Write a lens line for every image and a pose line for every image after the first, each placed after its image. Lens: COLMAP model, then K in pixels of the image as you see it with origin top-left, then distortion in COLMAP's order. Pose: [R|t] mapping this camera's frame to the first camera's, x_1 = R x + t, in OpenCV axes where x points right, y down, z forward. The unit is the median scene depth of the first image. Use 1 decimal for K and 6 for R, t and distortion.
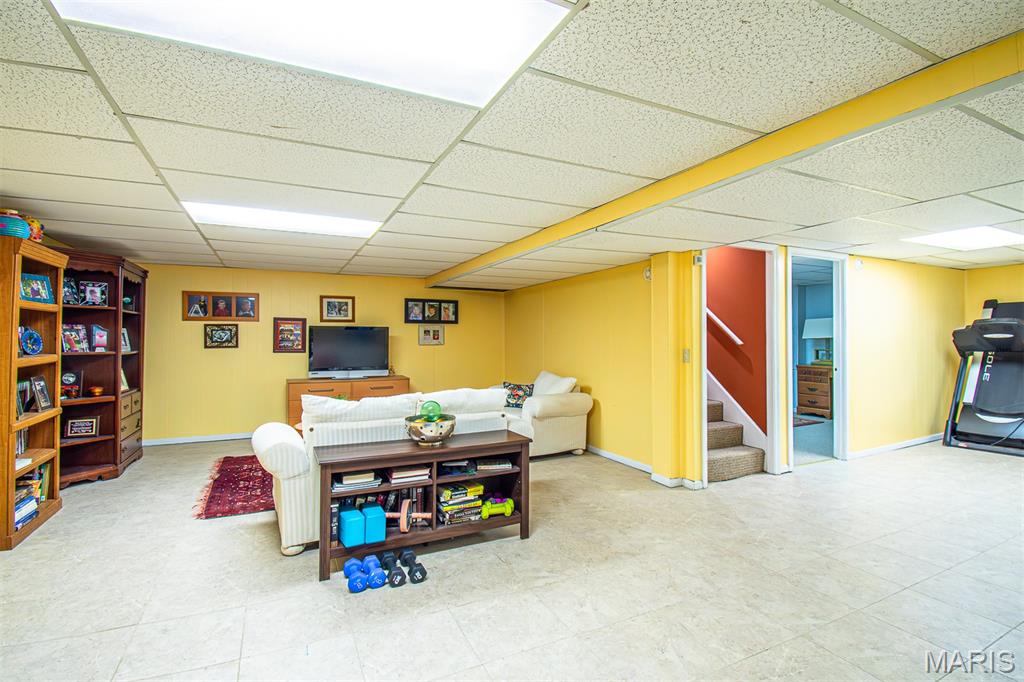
lens RADIAL K [[478.0, 0, 540.6], [0, 478.0, 336.8], [0, 0, 1]] dist [0.001056, -0.013603]
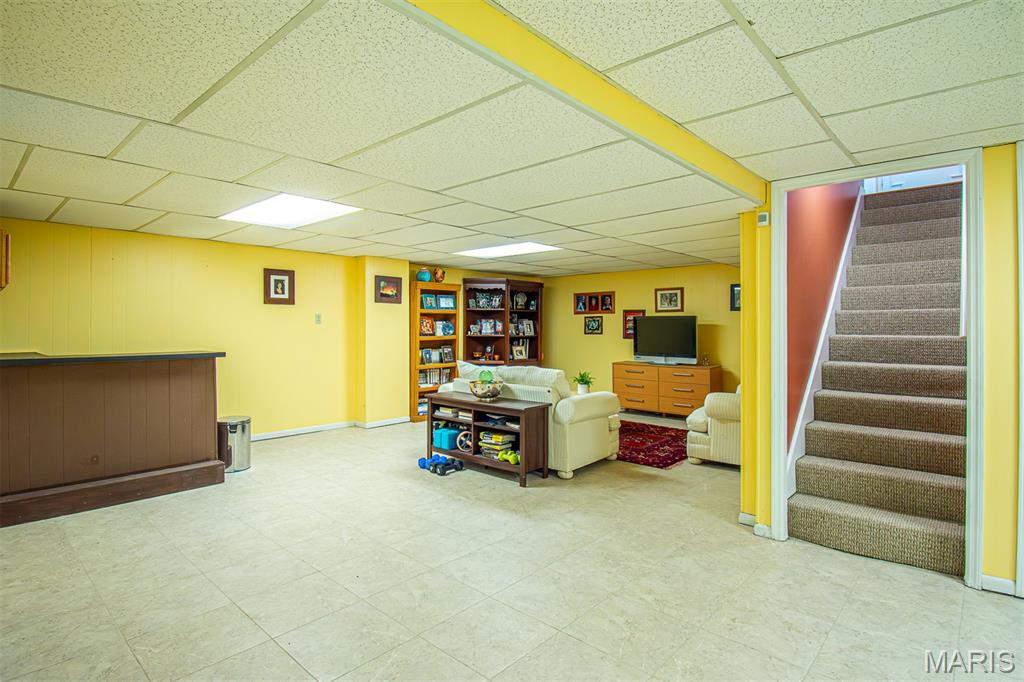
lens RADIAL K [[545.3, 0, 487.4], [0, 545.3, 329.3], [0, 0, 1]] dist [-0.010088, -0.002317]
pose [[0.314777, 0.002597, -0.949162, 0.892993], [0.003870, 0.999984, 0.004019, 0.003006], [0.949158, -0.004938, 0.314762, 0.323015]]
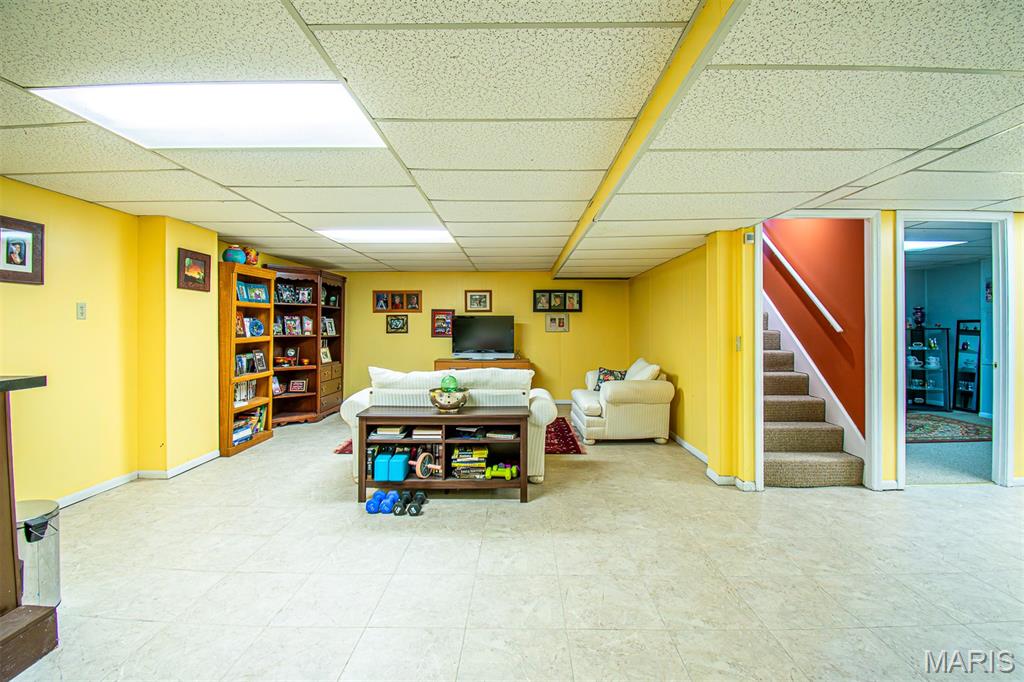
lens RADIAL K [[478.0, 0, 532.9], [0, 478.0, 326.3], [0, 0, 1]] dist [0.001056, -0.013603]
pose [[0.889995, -0.000710, -0.455970, 0.346692], [0.001915, 0.999996, 0.002181, 0.003365], [0.455966, -0.002814, 0.889993, 0.005526]]
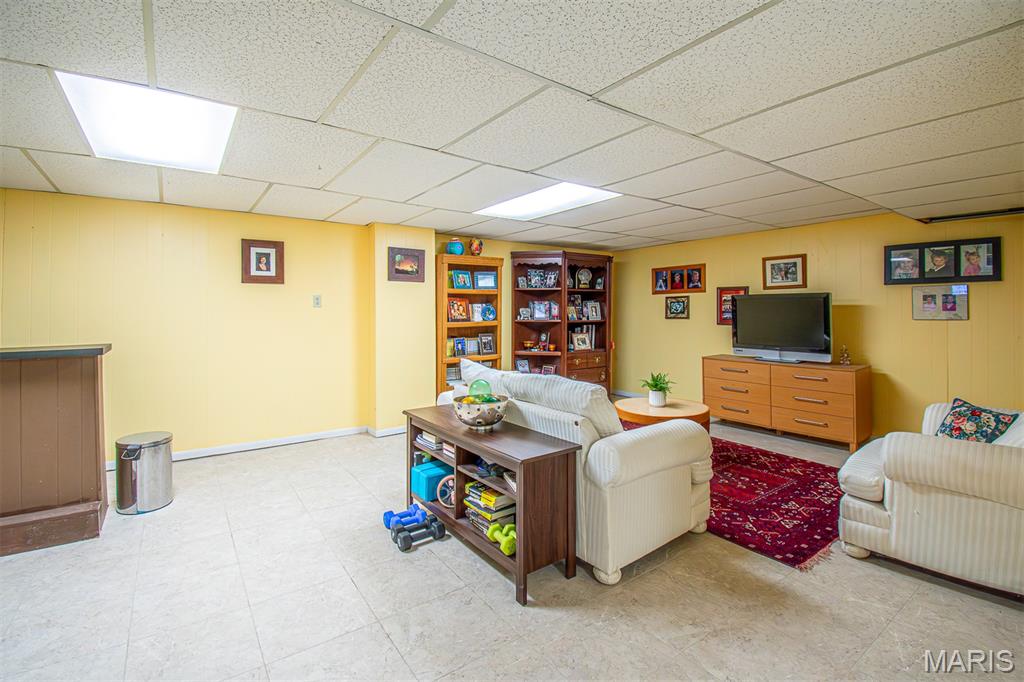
lens RADIAL K [[478.0, 0, 489.0], [0, 478.0, 309.0], [0, 0, 1]] dist [0.001056, -0.013603]
pose [[0.117752, -0.004292, -0.993034, 0.444449], [0.007993, 0.999962, -0.003374, 0.002522], [0.993011, -0.007540, 0.117782, 0.608075]]
